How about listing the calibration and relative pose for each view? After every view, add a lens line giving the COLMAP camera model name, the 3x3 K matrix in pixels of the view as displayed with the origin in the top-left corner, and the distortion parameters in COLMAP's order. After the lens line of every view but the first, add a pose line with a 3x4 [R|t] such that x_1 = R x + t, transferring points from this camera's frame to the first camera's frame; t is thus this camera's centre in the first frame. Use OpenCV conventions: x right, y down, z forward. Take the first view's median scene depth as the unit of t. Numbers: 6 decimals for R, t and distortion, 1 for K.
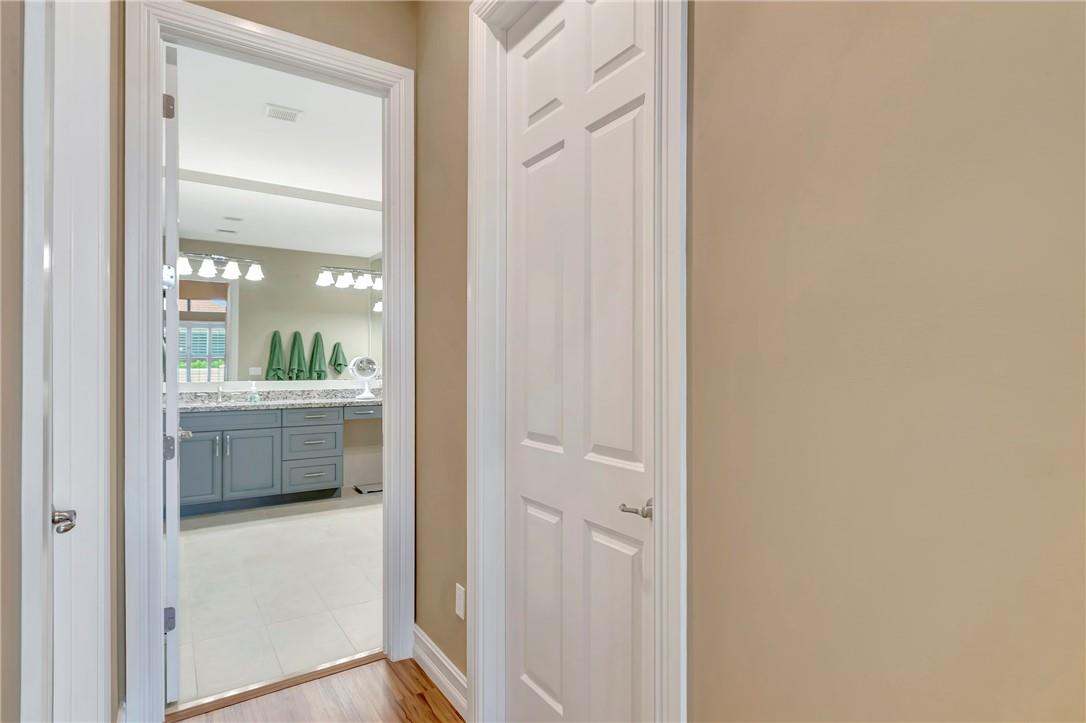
lens RADIAL K [[559.9, 0, 547.4], [0, 559.9, 372.0], [0, 0, 1]] dist [0.000809, -0.000755]
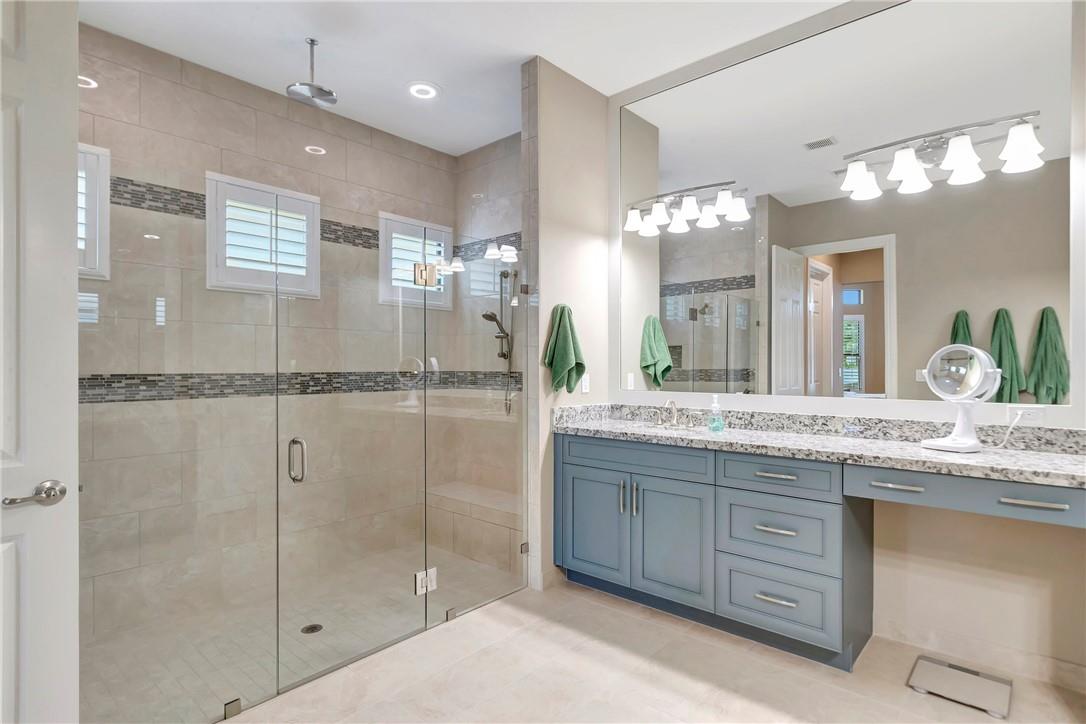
lens RADIAL K [[559.9, 0, 549.2], [0, 559.9, 364.0], [0, 0, 1]] dist [0.000809, -0.000755]
pose [[0.242934, -0.004357, -0.970033, -0.005066], [-0.012049, 0.999899, -0.007509, -0.007442], [0.969968, 0.013512, 0.242857, 0.641253]]
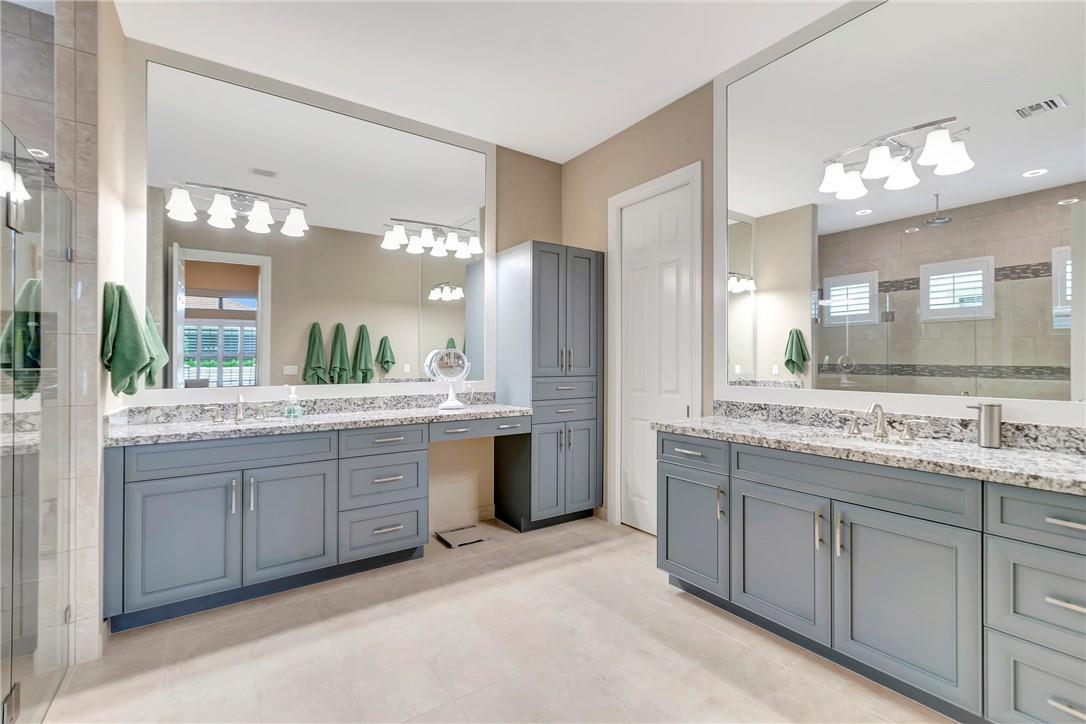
lens RADIAL K [[488.3, 0, 546.0], [0, 488.3, 362.5], [0, 0, 1]] dist [0.010045, -0.000220]
pose [[0.999958, -0.005443, 0.007371, -0.215182], [0.005536, 0.999905, -0.012631, -0.001970], [-0.007302, 0.012671, 0.999893, 0.392256]]
